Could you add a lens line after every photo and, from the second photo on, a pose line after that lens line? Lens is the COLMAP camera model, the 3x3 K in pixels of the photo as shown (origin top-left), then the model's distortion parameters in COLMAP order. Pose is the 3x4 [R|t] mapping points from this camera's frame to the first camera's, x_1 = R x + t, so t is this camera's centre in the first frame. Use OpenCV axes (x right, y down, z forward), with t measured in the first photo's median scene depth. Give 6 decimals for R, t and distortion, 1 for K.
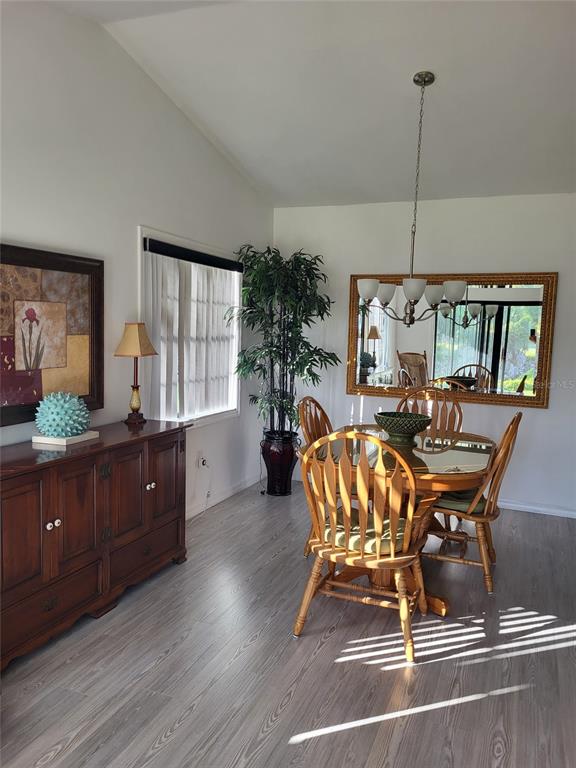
lens RADIAL K [[596.2, 0, 287.5], [0, 596.2, 397.7], [0, 0, 1]] dist [0.065526, -0.001106]
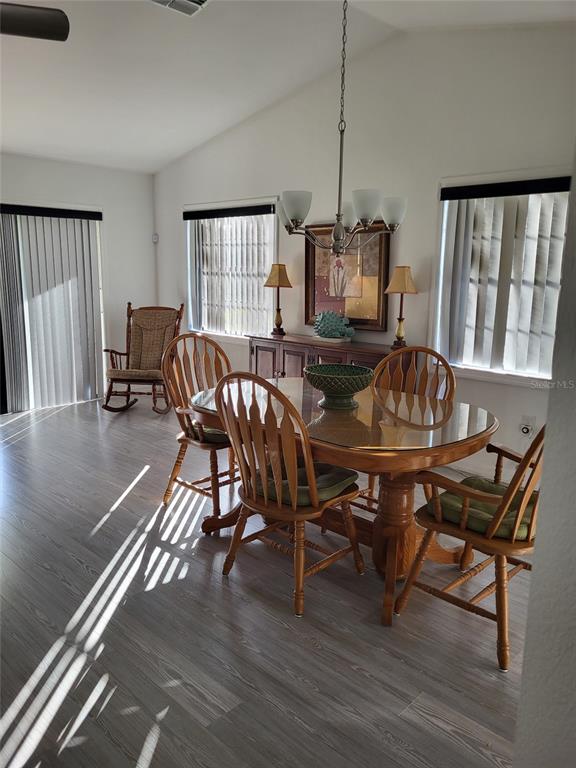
lens RADIAL K [[592.9, 0, 290.1], [0, 592.9, 382.8], [0, 0, 1]] dist [0.057573, -0.045702]
pose [[-0.387523, 0.141077, -0.911001, 1.040894], [-0.126924, 0.970644, 0.204304, -0.120266], [0.913081, 0.194800, -0.358241, 1.359365]]
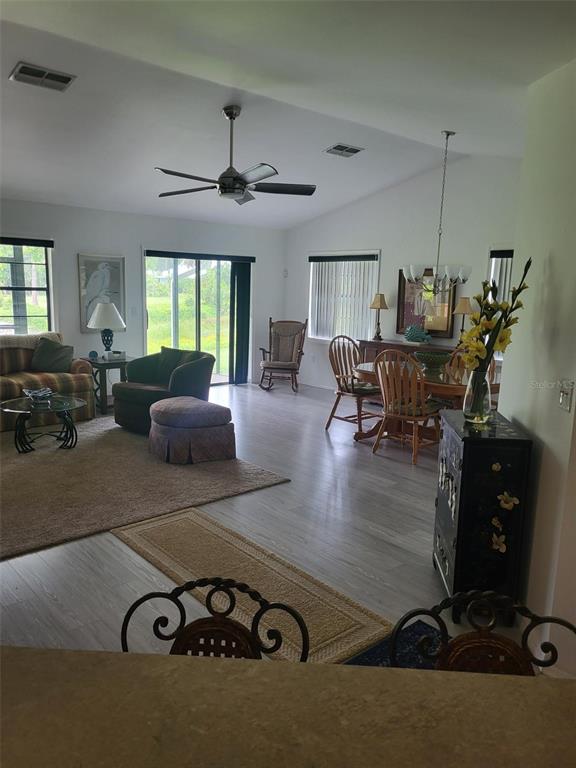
lens RADIAL K [[596.2, 0, 287.5], [0, 596.2, 397.7], [0, 0, 1]] dist [0.065526, -0.001106]
pose [[-0.450474, 0.121926, -0.884425, 1.928991], [-0.140568, 0.968589, 0.205126, -0.137130], [0.881654, 0.216726, -0.419185, 1.482962]]
